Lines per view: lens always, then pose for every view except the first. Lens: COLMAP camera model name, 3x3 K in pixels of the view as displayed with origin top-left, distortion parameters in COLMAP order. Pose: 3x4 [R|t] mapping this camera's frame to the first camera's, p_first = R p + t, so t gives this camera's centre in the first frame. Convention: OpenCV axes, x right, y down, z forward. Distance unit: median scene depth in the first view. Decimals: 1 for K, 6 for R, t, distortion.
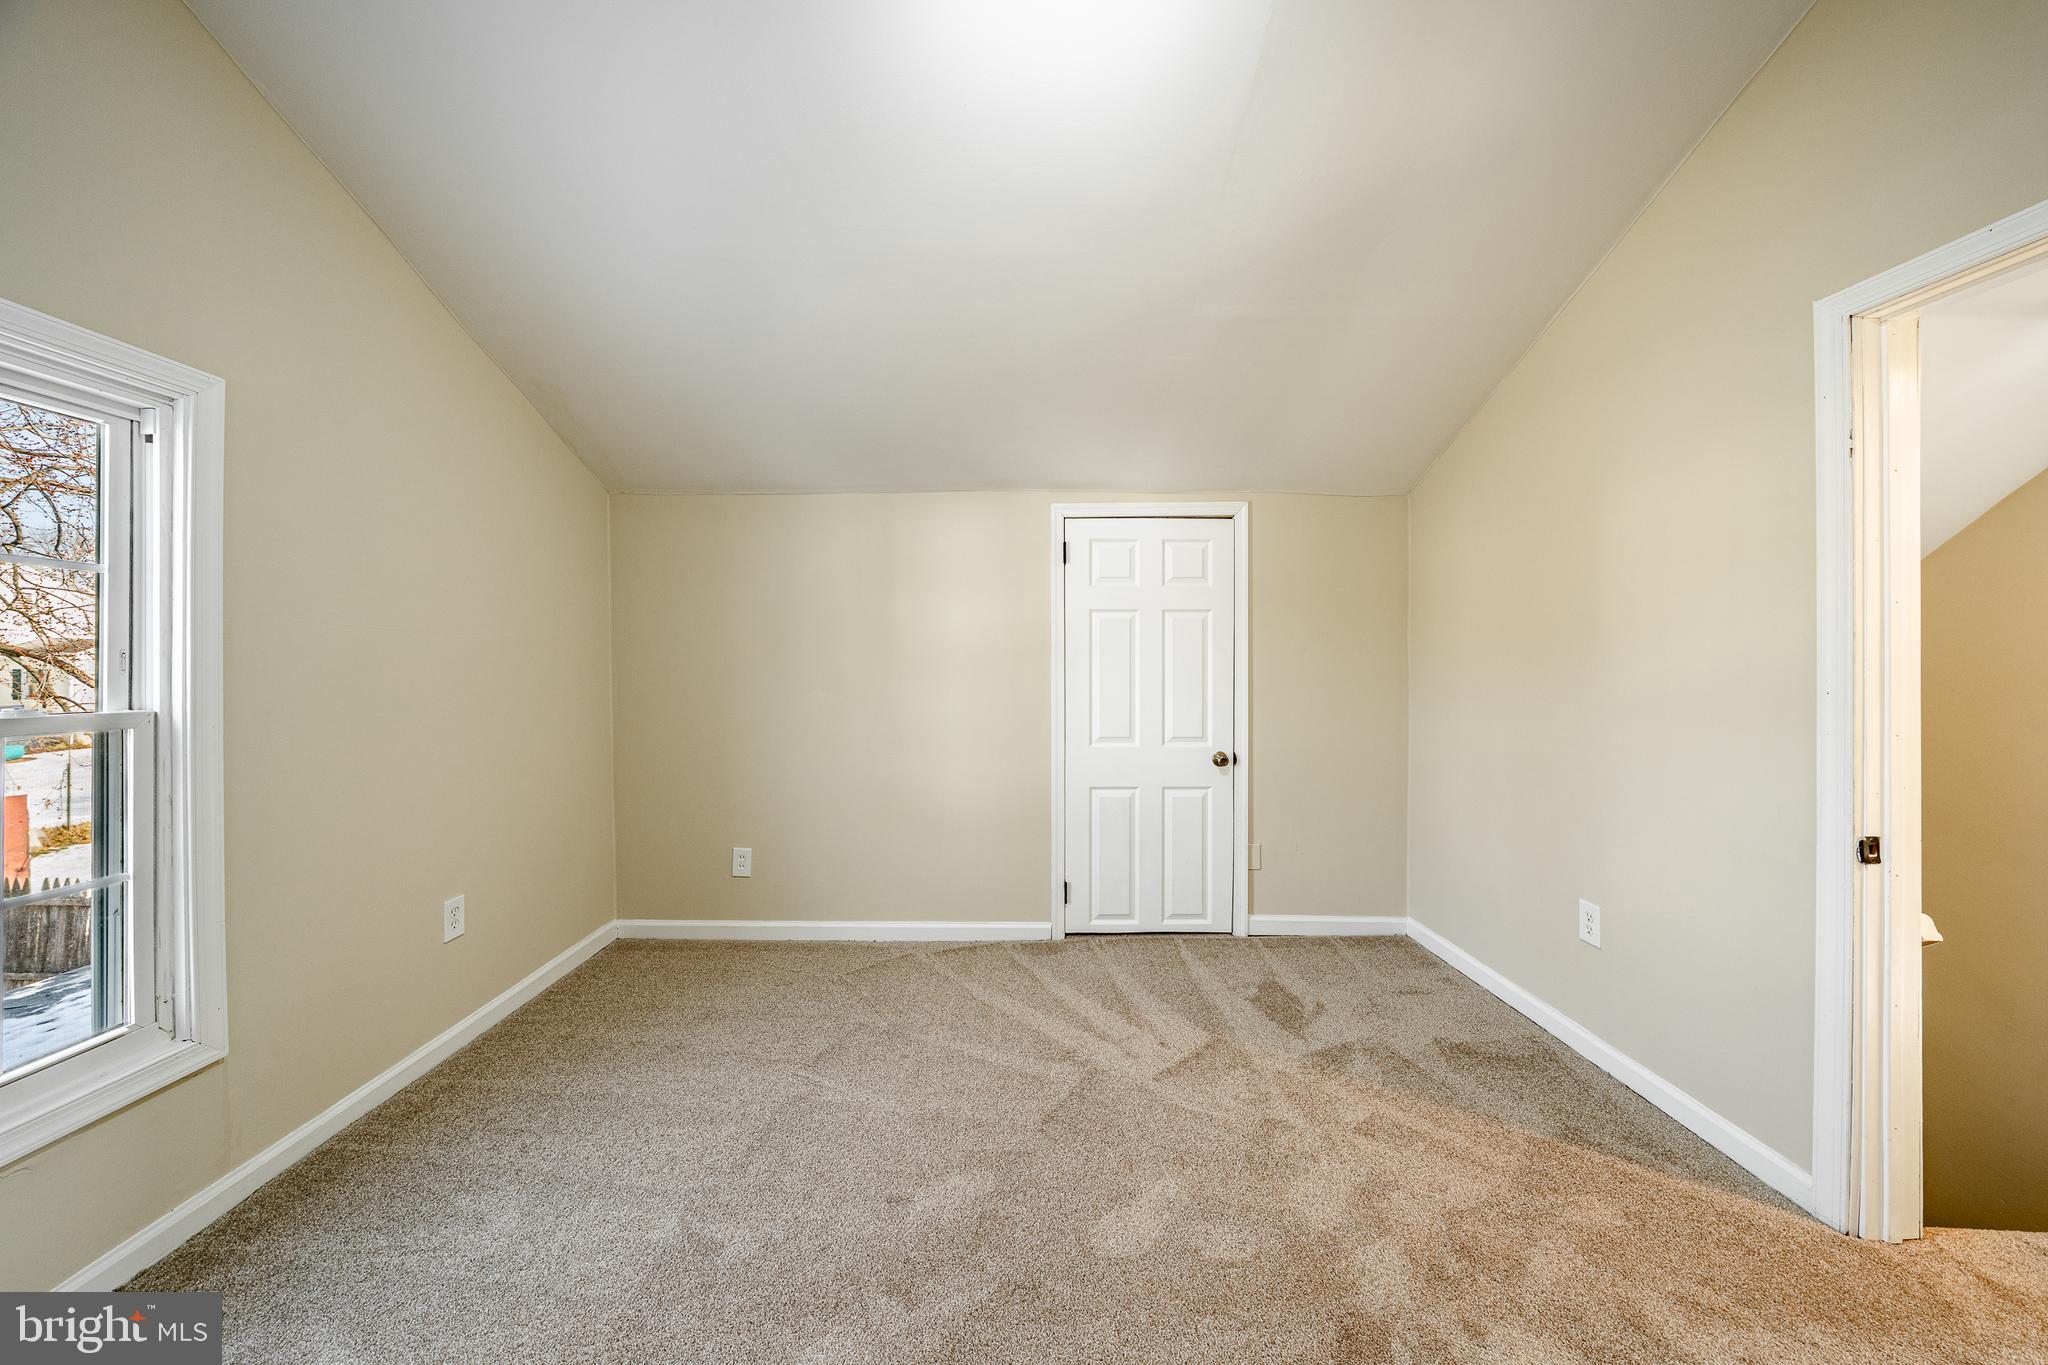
lens RADIAL K [[706.6, 0, 1022.6], [0, 706.6, 667.9], [0, 0, 1]] dist [-0.004179, -0.000286]
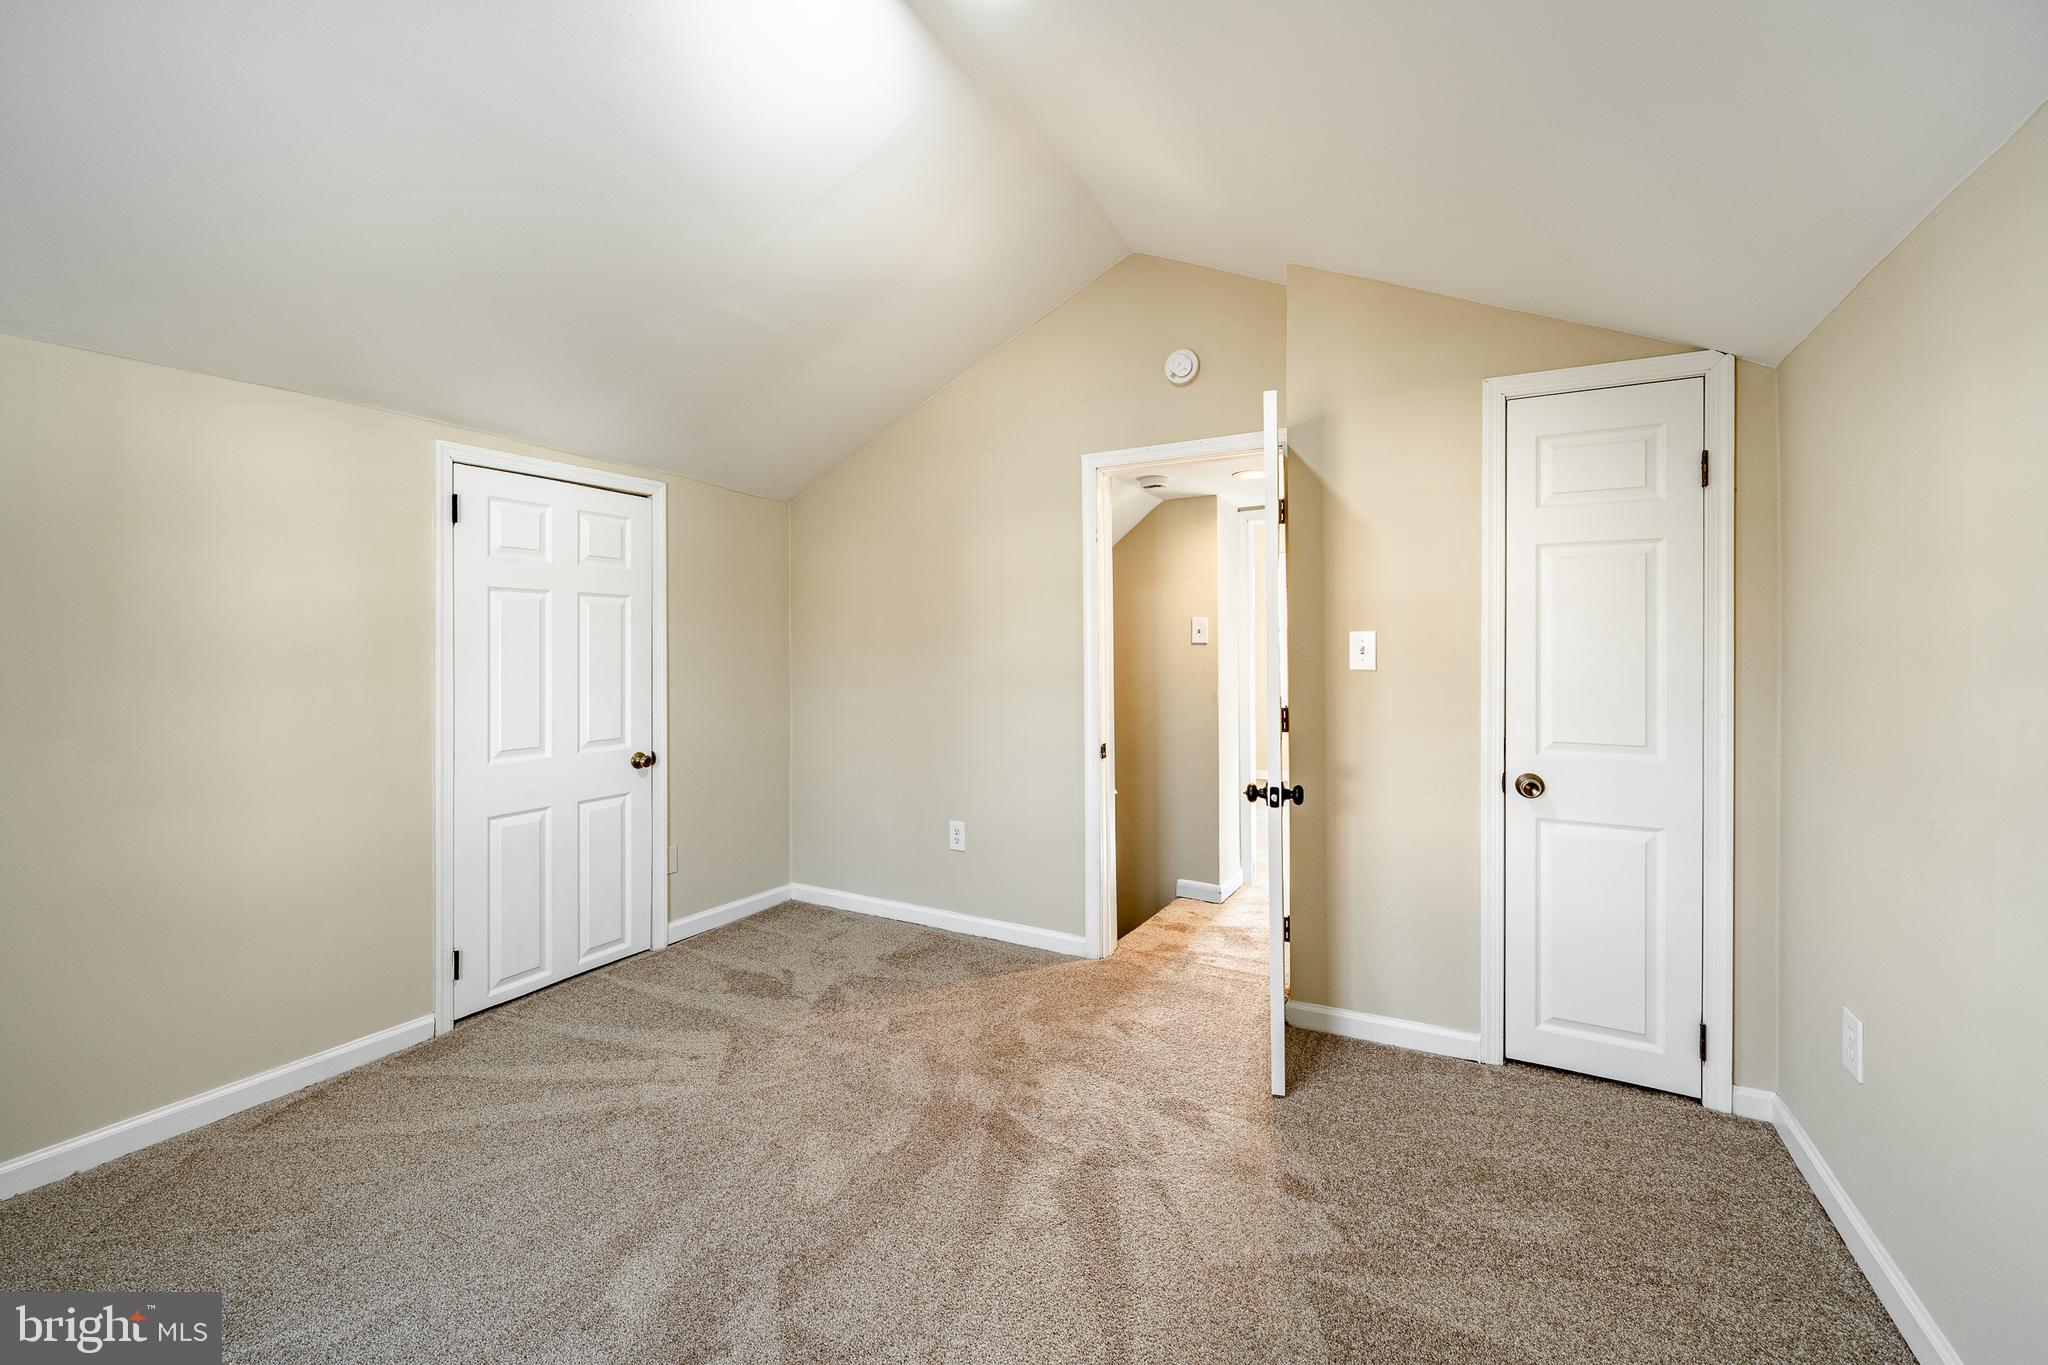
lens RADIAL K [[804.0, 0, 1040.7], [0, 804.0, 648.3], [0, 0, 1]] dist [0.001204, -0.000007]
pose [[0.480623, -0.001503, 0.876926, -0.411605], [0.010495, 0.999937, -0.004038, -0.006039], [-0.876864, 0.011144, 0.480609, 0.052892]]
